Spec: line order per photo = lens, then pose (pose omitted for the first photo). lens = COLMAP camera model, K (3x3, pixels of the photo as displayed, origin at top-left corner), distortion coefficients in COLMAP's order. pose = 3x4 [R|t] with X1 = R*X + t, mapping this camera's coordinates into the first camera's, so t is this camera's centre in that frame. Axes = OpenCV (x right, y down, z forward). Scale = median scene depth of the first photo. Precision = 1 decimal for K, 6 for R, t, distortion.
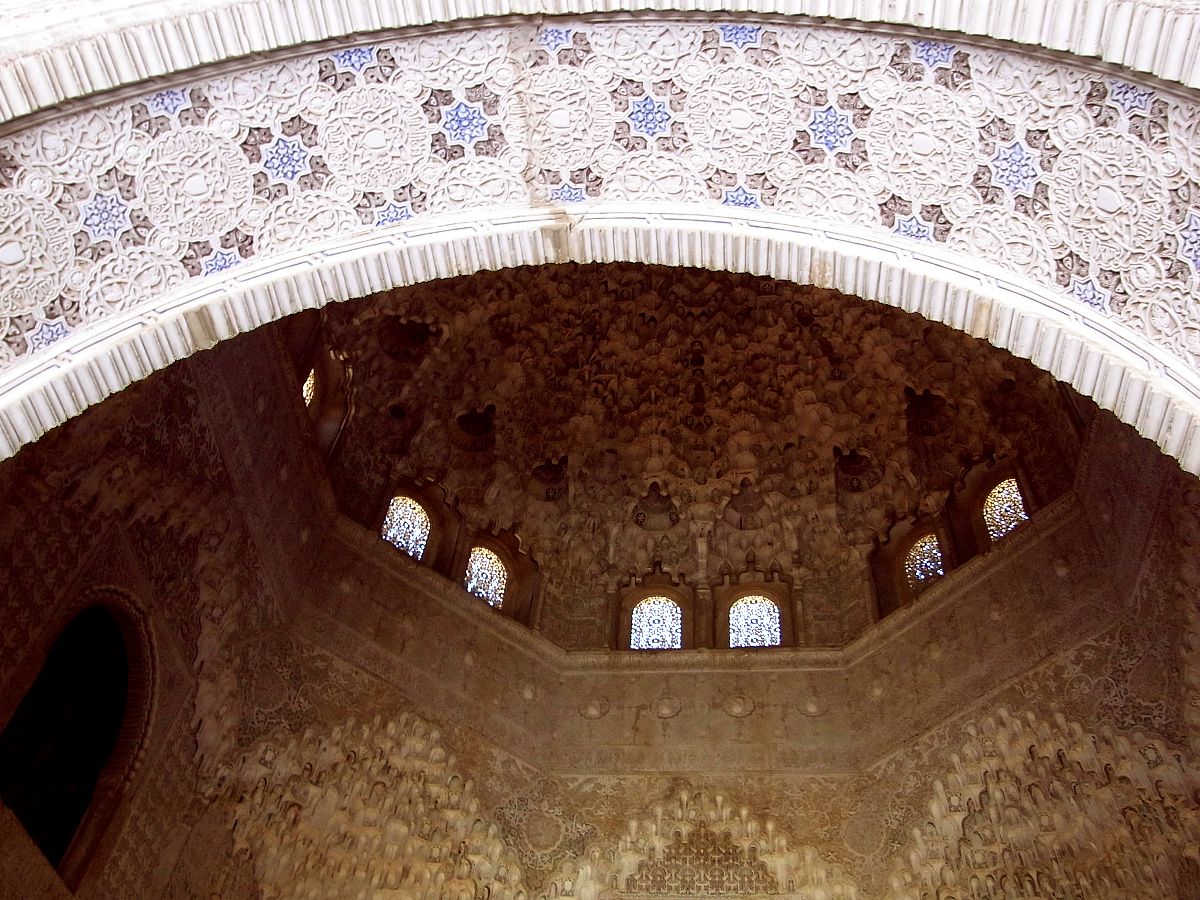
lens RADIAL K [[1023.8, 0, 599.2], [0, 1023.8, 454.2], [0, 0, 1]] dist [-0.096343, 0.051607]
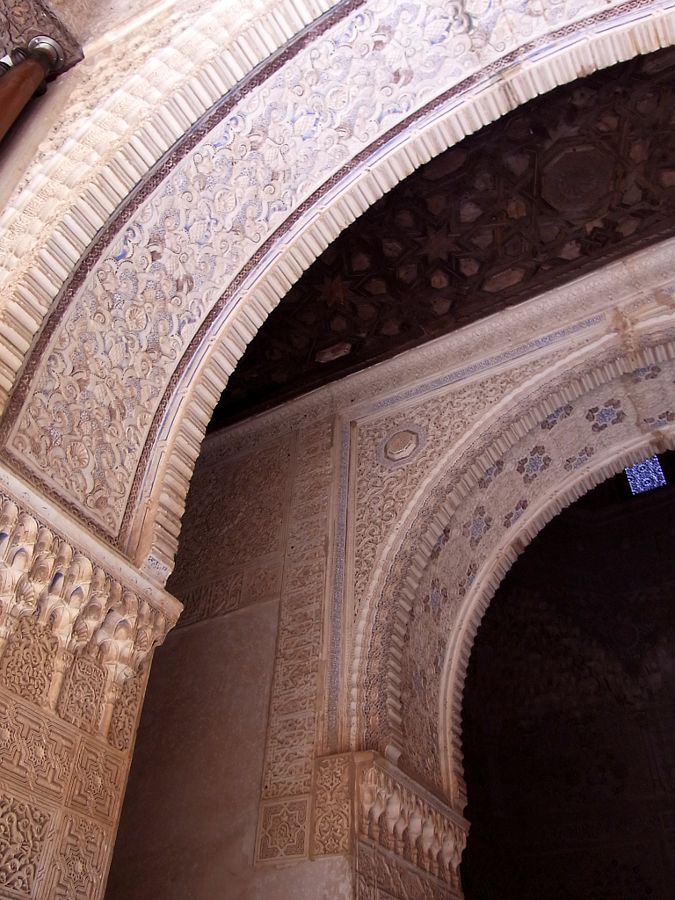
lens RADIAL K [[767.8, 0, 341.3], [0, 767.8, 445.4], [0, 0, 1]] dist [-0.096343, 0.051607]
pose [[0.916334, -0.303764, -0.260883, -0.227998], [0.337550, 0.936480, 0.095211, -0.566727], [0.215390, -0.175306, 0.960664, -0.574588]]
